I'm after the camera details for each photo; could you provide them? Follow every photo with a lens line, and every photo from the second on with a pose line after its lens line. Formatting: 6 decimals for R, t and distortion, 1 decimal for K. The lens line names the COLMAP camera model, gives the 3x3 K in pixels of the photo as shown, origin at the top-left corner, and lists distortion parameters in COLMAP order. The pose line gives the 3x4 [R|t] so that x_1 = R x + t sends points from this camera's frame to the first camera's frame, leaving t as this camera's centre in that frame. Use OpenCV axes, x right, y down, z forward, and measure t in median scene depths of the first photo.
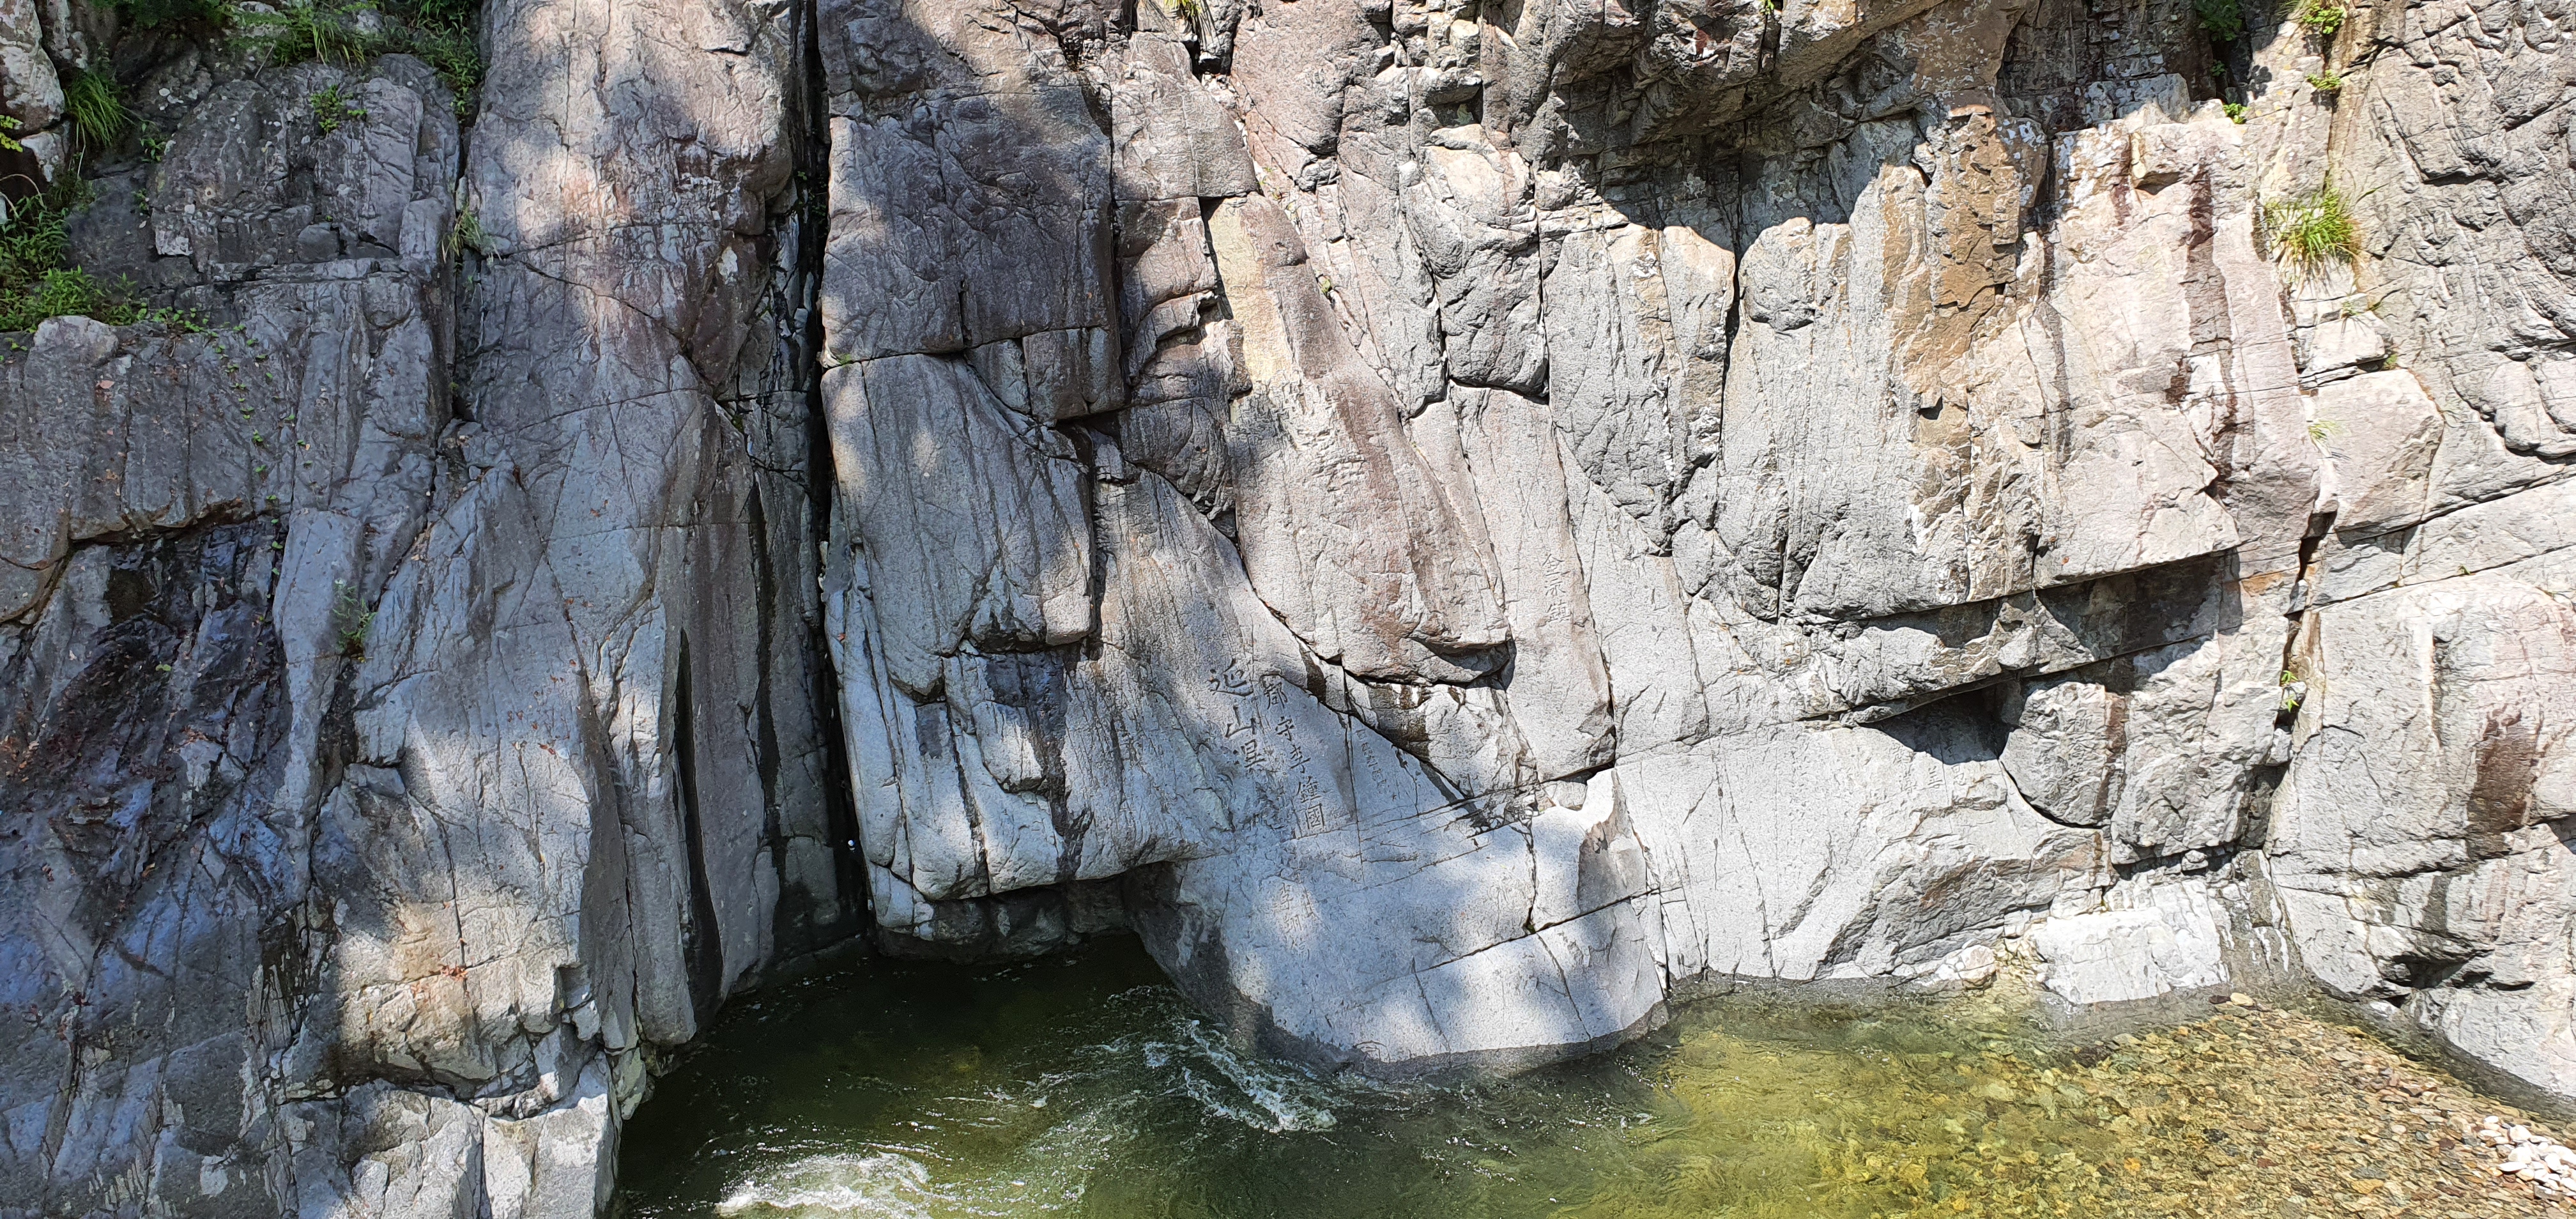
lens RADIAL K [[1994.9, 0, 1287.1], [0, 1994.9, 630.9], [0, 0, 1]] dist [0.042559, -0.056870]
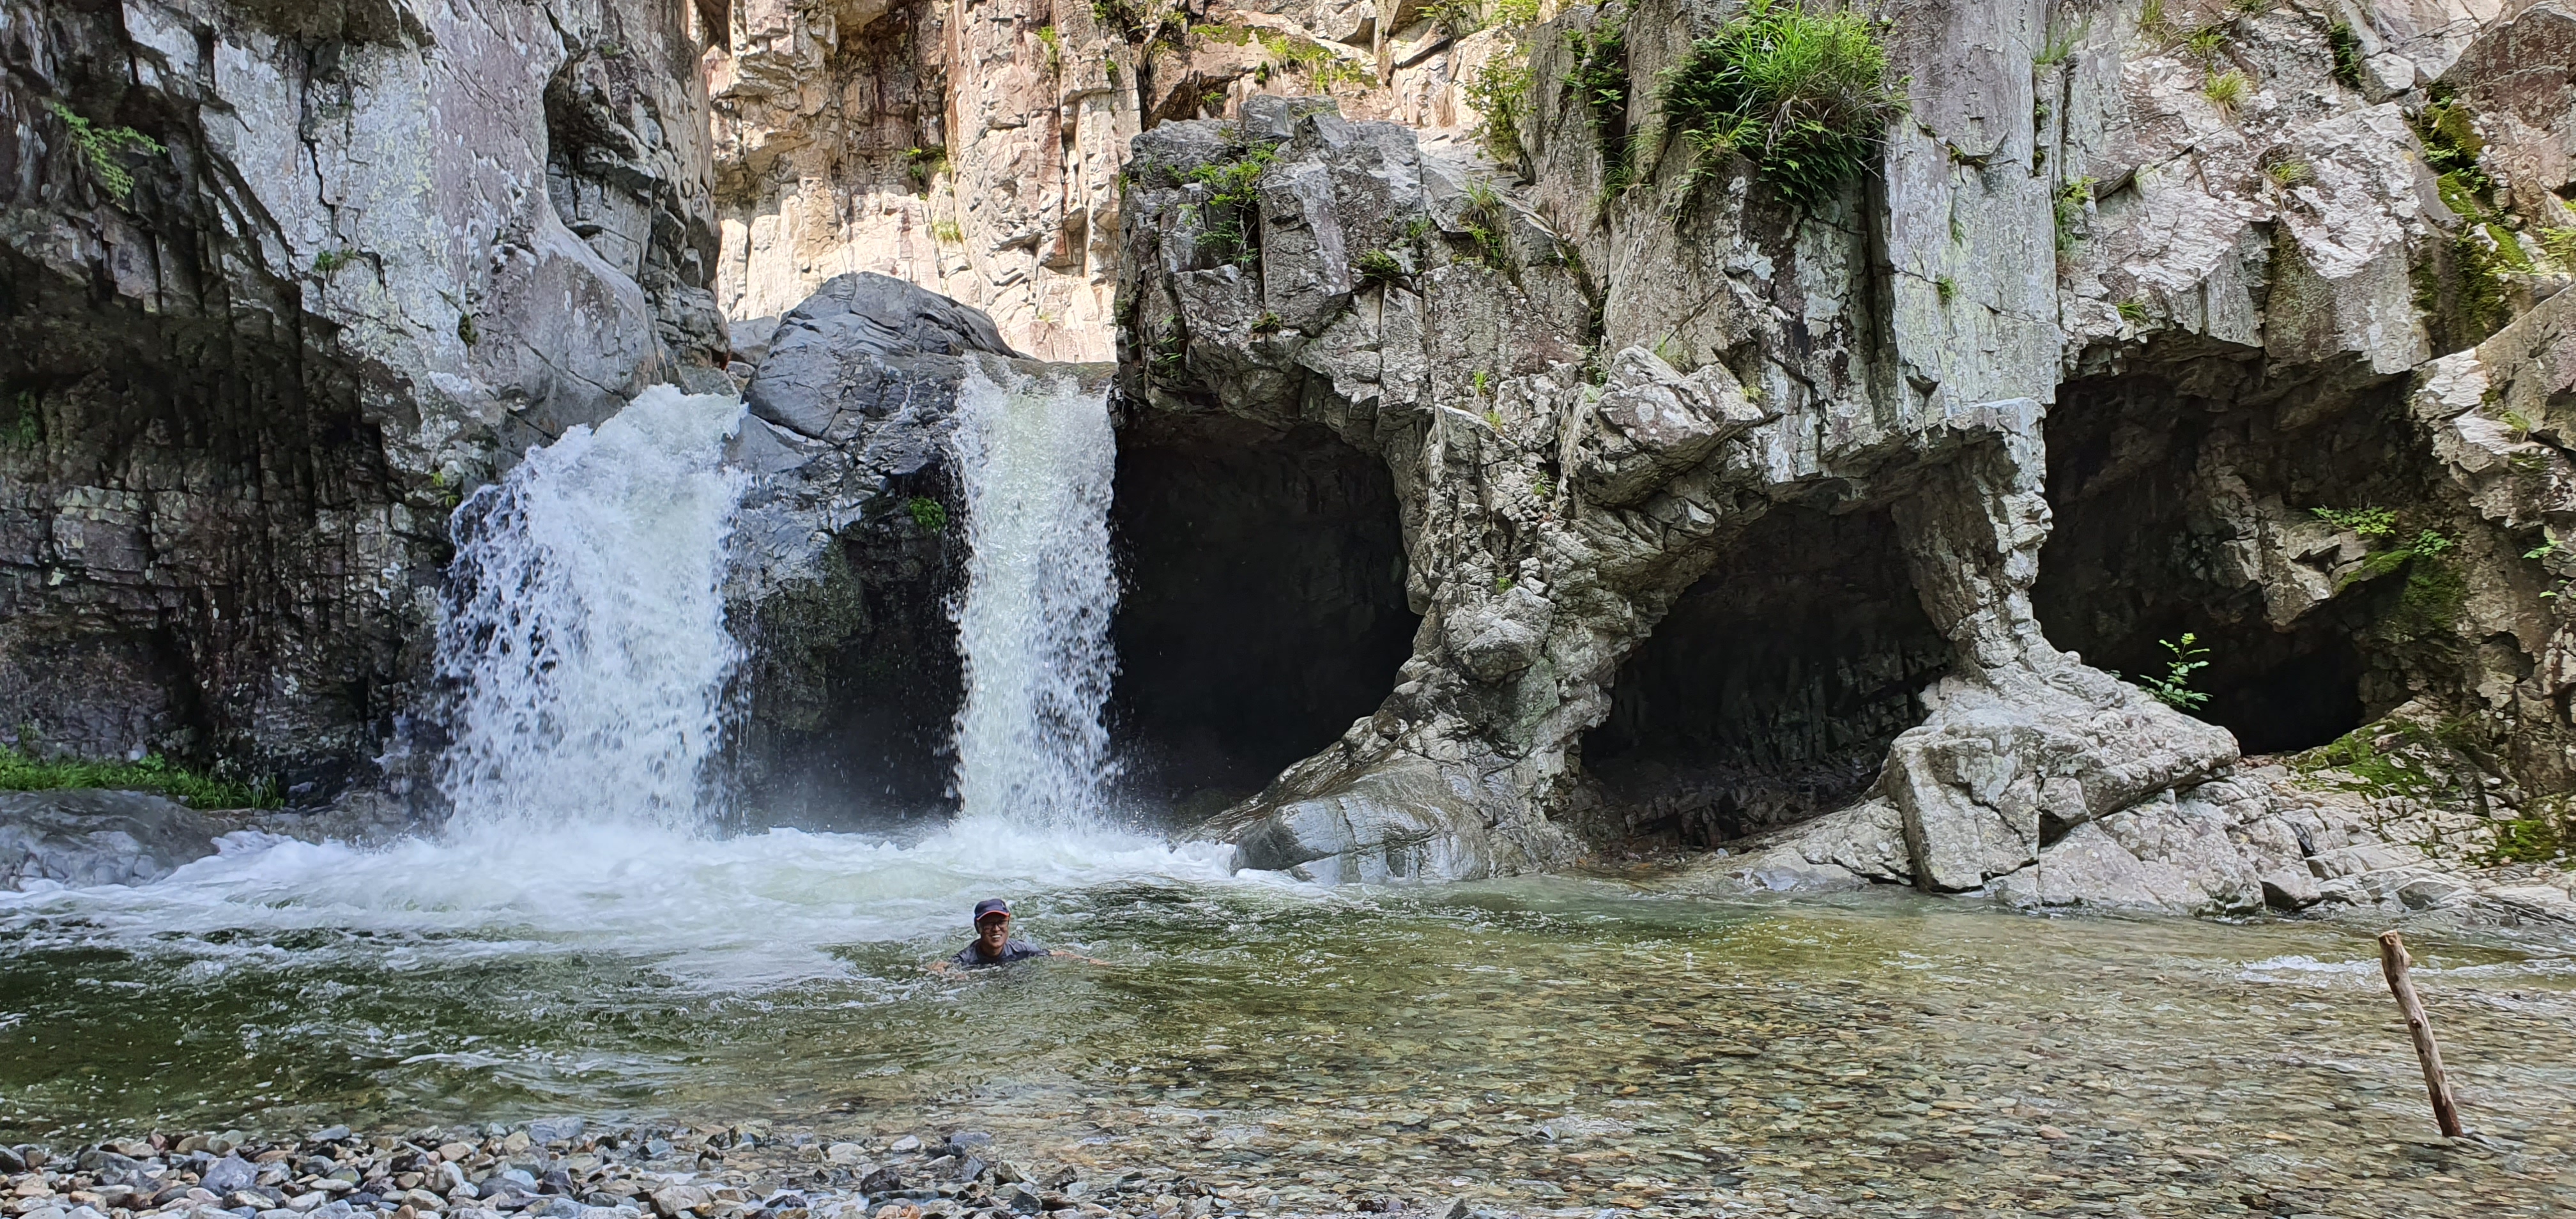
lens RADIAL K [[1994.9, 0, 1305.8], [0, 1994.9, 651.0], [0, 0, 1]] dist [0.042559, -0.056870]
pose [[0.991721, -0.005097, 0.128312, 0.671354], [0.048992, 0.938650, -0.341374, 1.496301], [-0.118700, 0.344834, 0.931128, -1.714837]]
